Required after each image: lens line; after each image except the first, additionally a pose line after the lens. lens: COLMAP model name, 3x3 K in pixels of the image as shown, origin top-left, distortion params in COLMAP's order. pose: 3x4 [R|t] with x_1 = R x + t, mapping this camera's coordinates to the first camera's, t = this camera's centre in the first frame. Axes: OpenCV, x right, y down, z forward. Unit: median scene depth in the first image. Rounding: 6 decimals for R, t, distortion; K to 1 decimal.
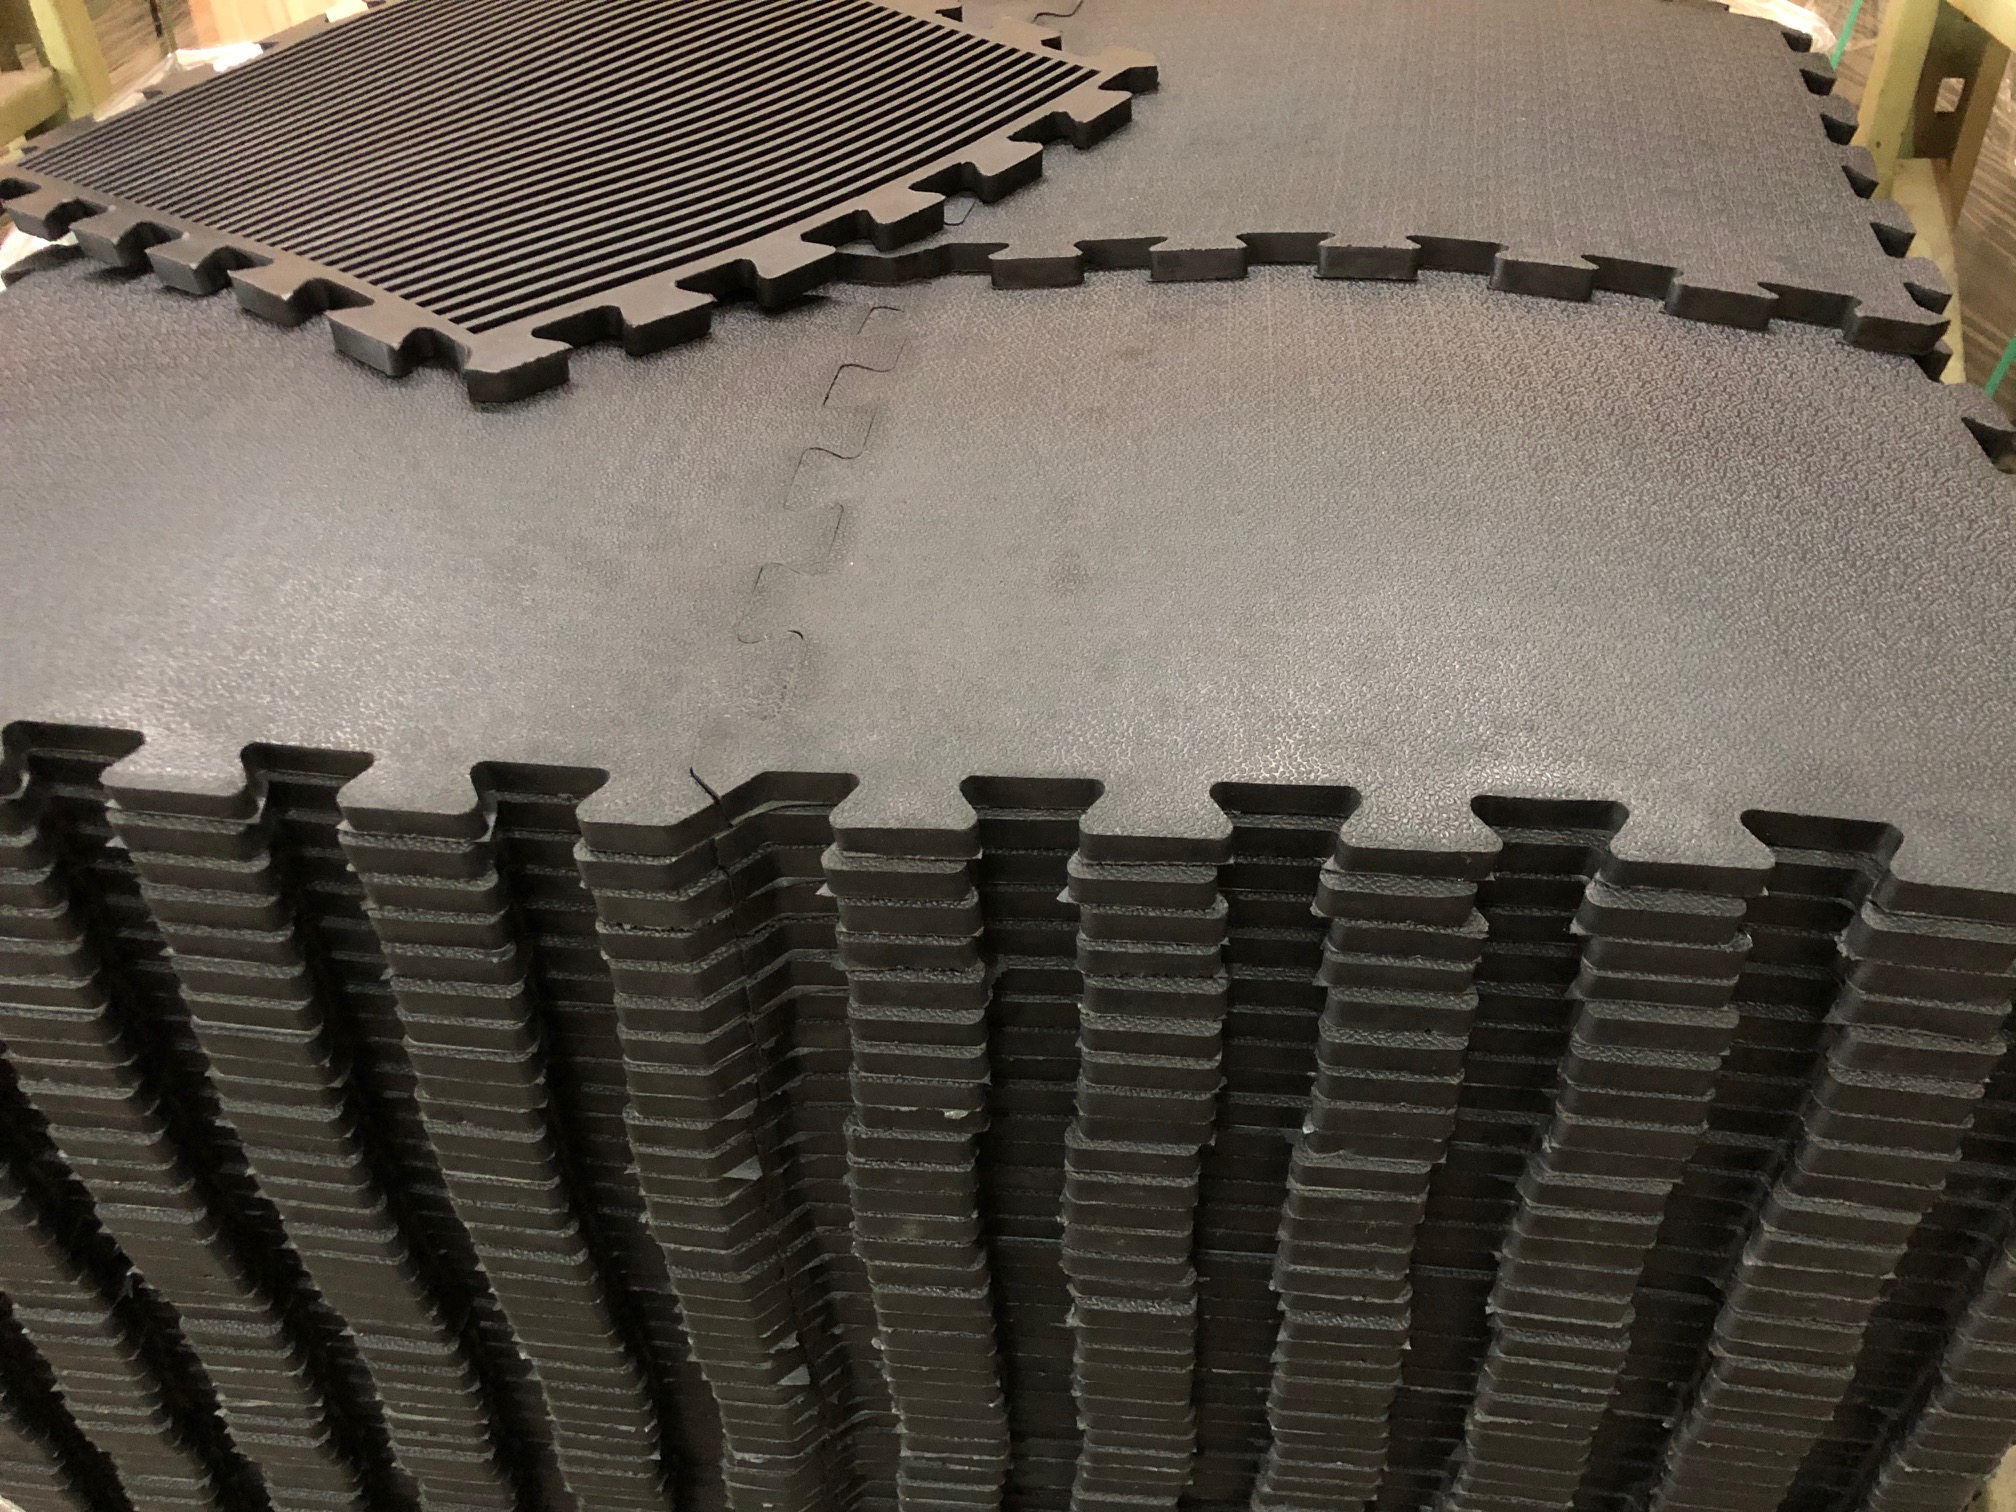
lens RADIAL K [[1695.2, 0, 1065.6], [0, 1695.2, 747.8], [0, 0, 1]] dist [0.053091, -0.105281]
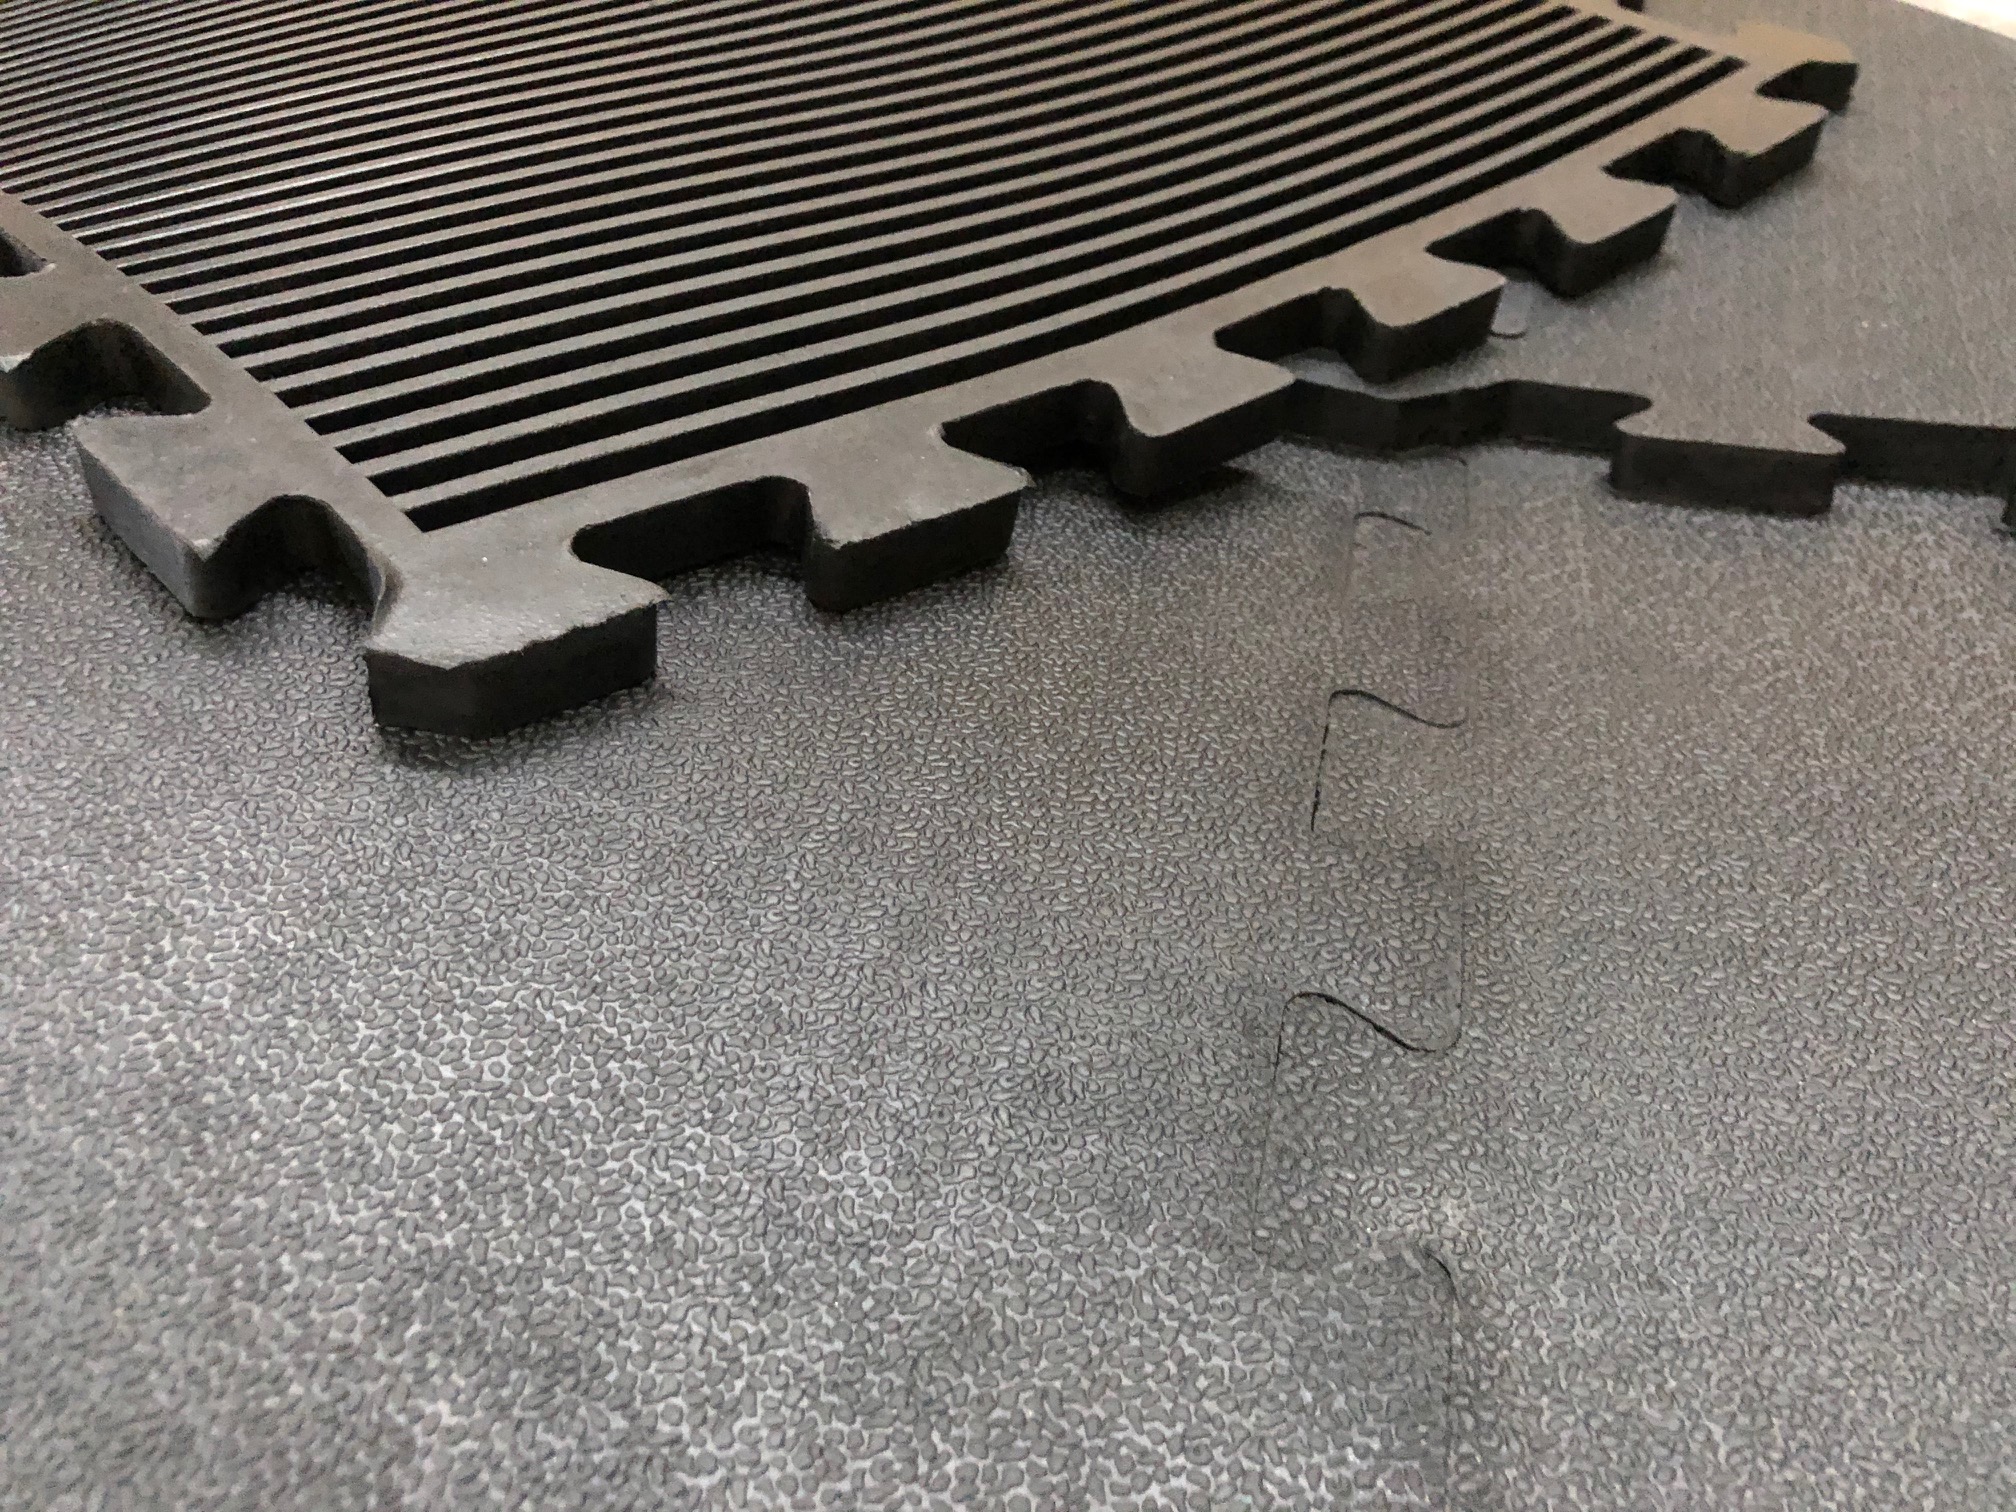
lens RADIAL K [[1665.2, 0, 1057.8], [0, 1665.2, 763.7], [0, 0, 1]] dist [0.009369, 0.008954]
pose [[0.989777, 0.130903, -0.056613, -0.172200], [-0.130881, 0.991390, 0.004099, -0.202712], [0.056662, 0.003352, 0.998388, 0.612242]]
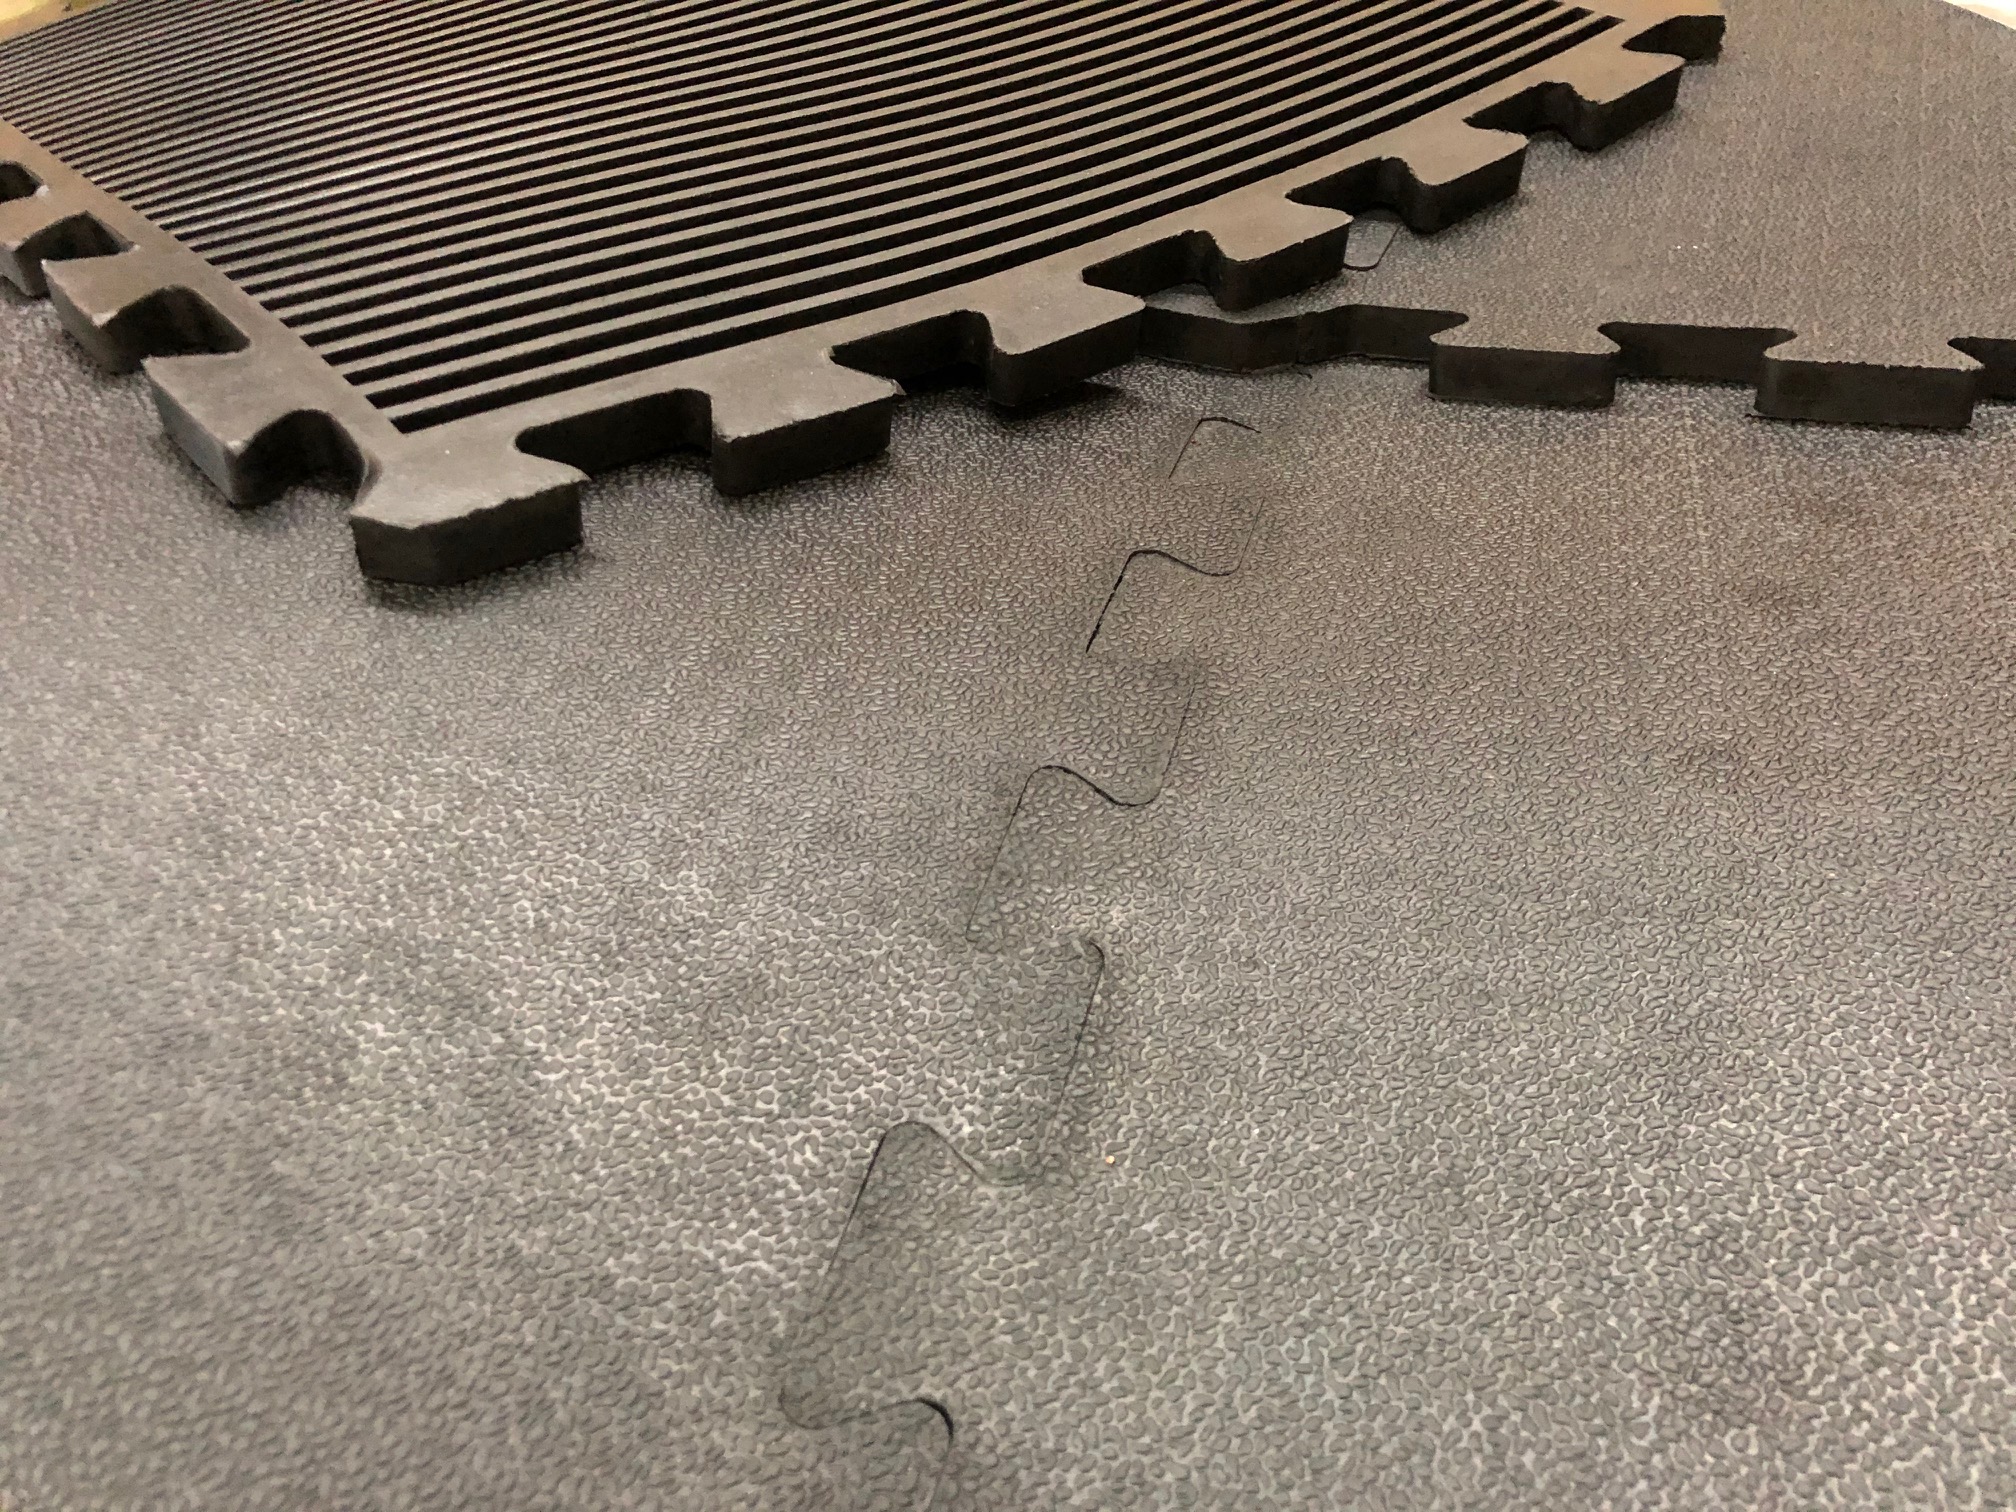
lens RADIAL K [[1665.2, 0, 1057.8], [0, 1665.2, 763.7], [0, 0, 1]] dist [0.009369, 0.008954]
pose [[0.984157, 0.117944, -0.132380, -0.083222], [-0.116350, 0.993012, 0.019735, -0.172447], [0.133783, -0.004020, 0.991003, 0.527379]]
